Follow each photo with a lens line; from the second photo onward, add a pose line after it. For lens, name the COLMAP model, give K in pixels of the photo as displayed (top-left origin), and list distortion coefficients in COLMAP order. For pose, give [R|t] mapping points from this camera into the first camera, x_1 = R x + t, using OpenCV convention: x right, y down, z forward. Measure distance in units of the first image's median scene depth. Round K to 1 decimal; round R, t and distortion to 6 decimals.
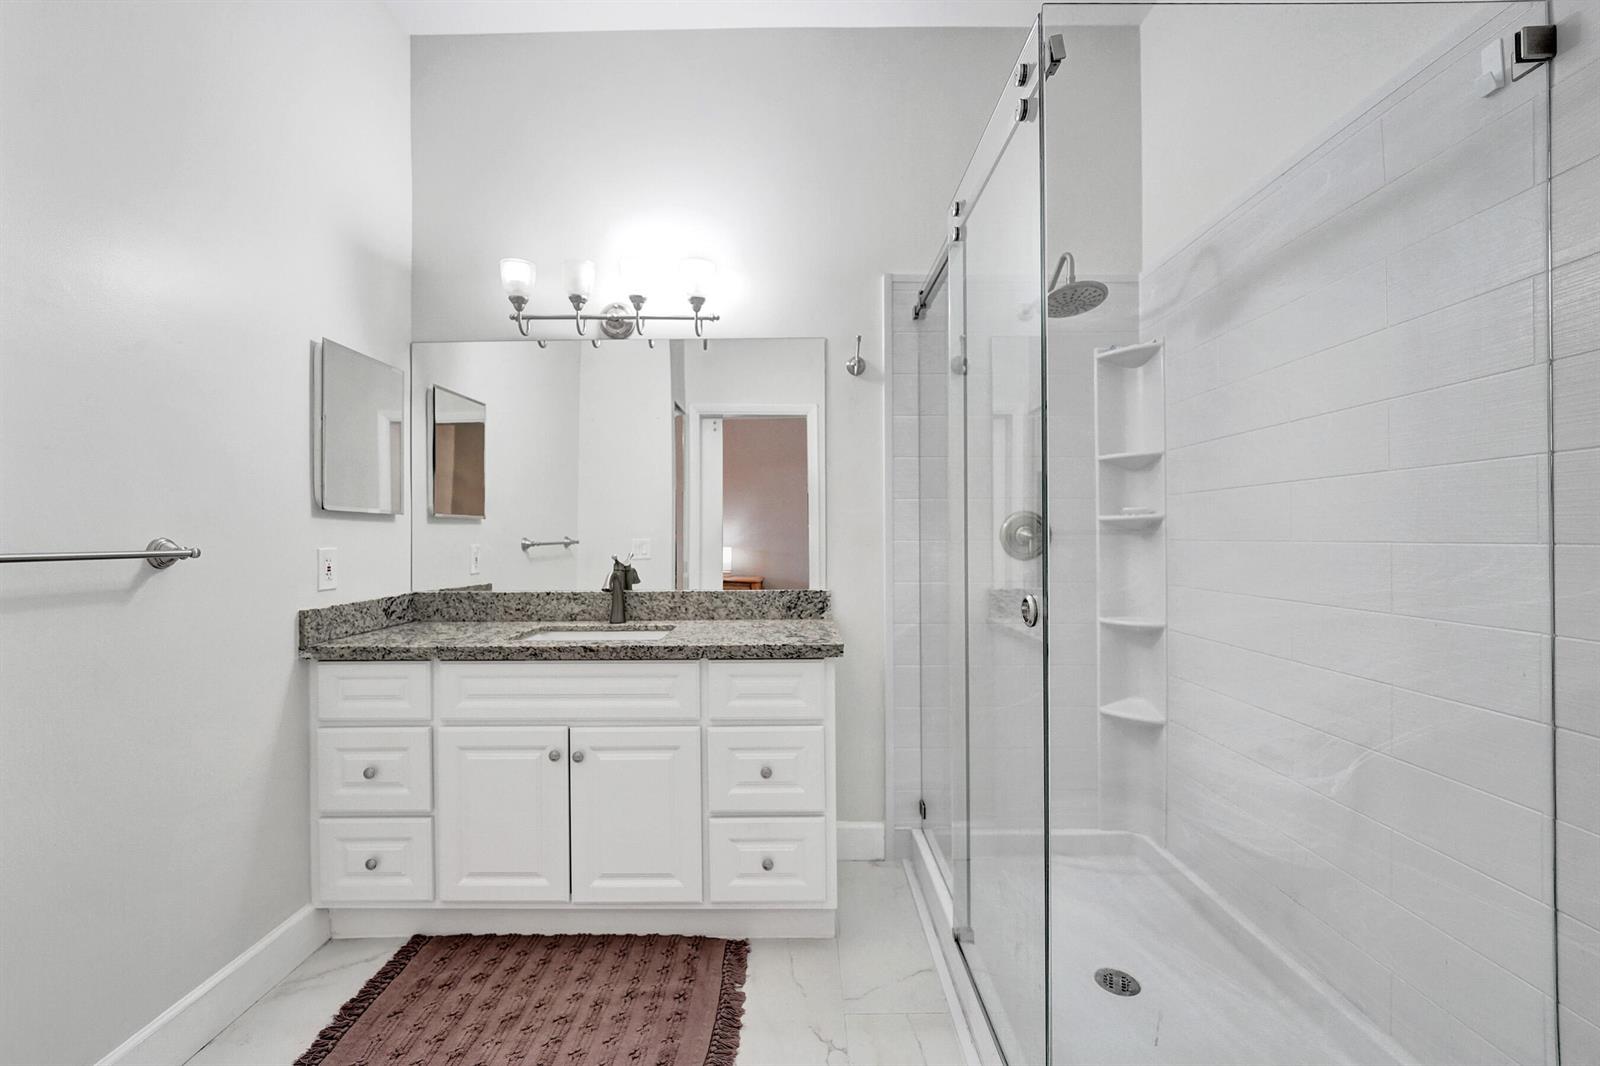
lens RADIAL K [[678.4, 0, 797.4], [0, 678.4, 530.4], [0, 0, 1]] dist [-0.014661, 0.001194]
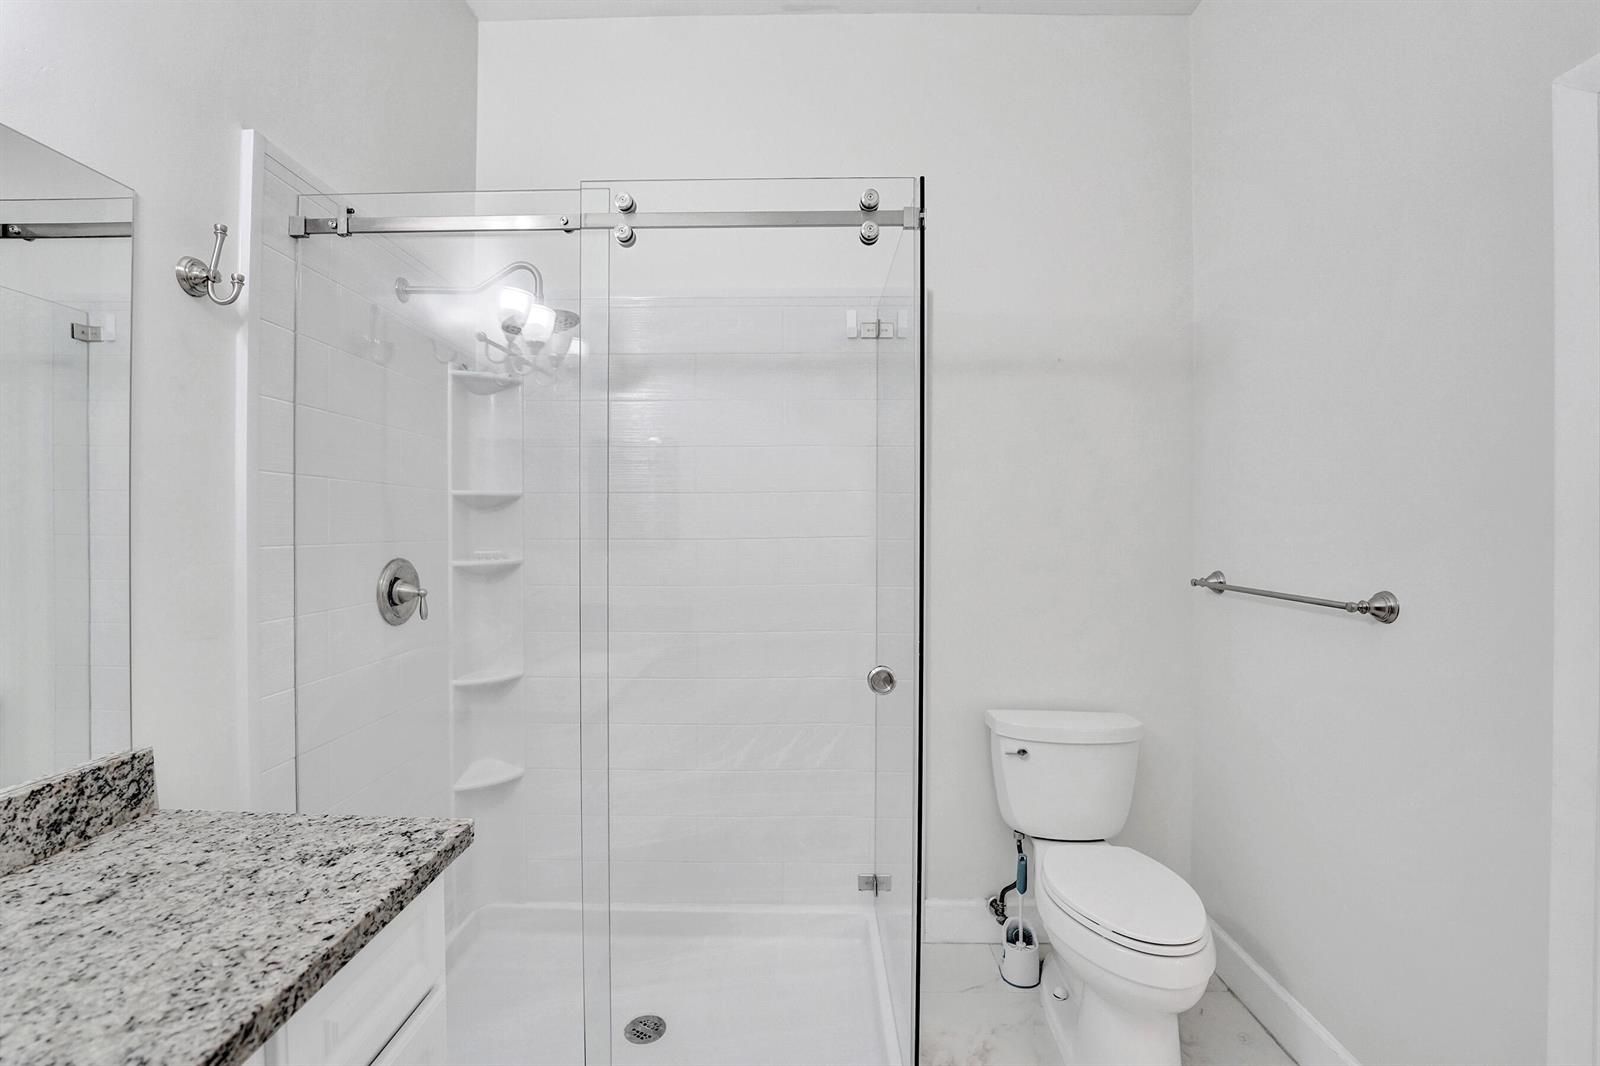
lens RADIAL K [[678.4, 0, 797.4], [0, 678.4, 530.4], [0, 0, 1]] dist [-0.014661, 0.001194]
pose [[0.024465, 0.002262, 0.999698, -0.412009], [-0.007446, 0.999970, -0.002080, -0.065547], [-0.999673, -0.007392, 0.024481, 0.577033]]
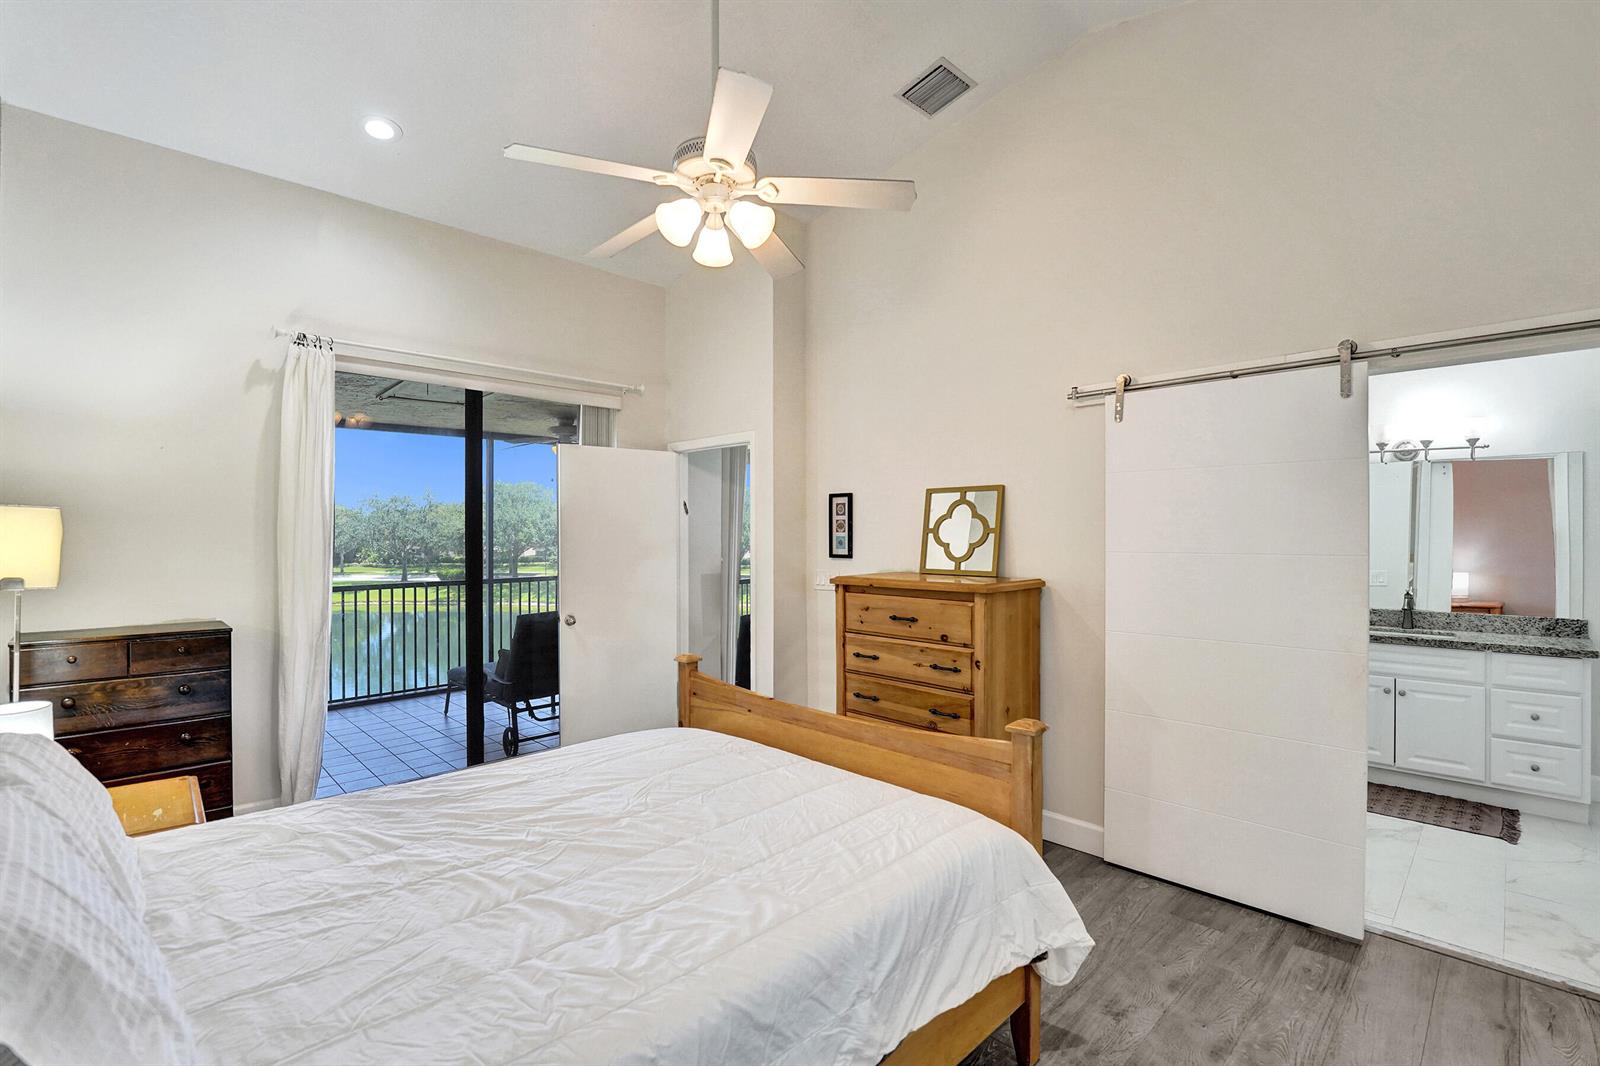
lens RADIAL K [[702.5, 0, 793.2], [0, 702.5, 528.7], [0, 0, 1]] dist [-0.025957, 0.000666]
pose [[0.686690, 0.000410, -0.726950, -0.068994], [0.000147, 1.000000, 0.000703, -0.119304], [0.726951, -0.000589, 0.686690, -1.352407]]
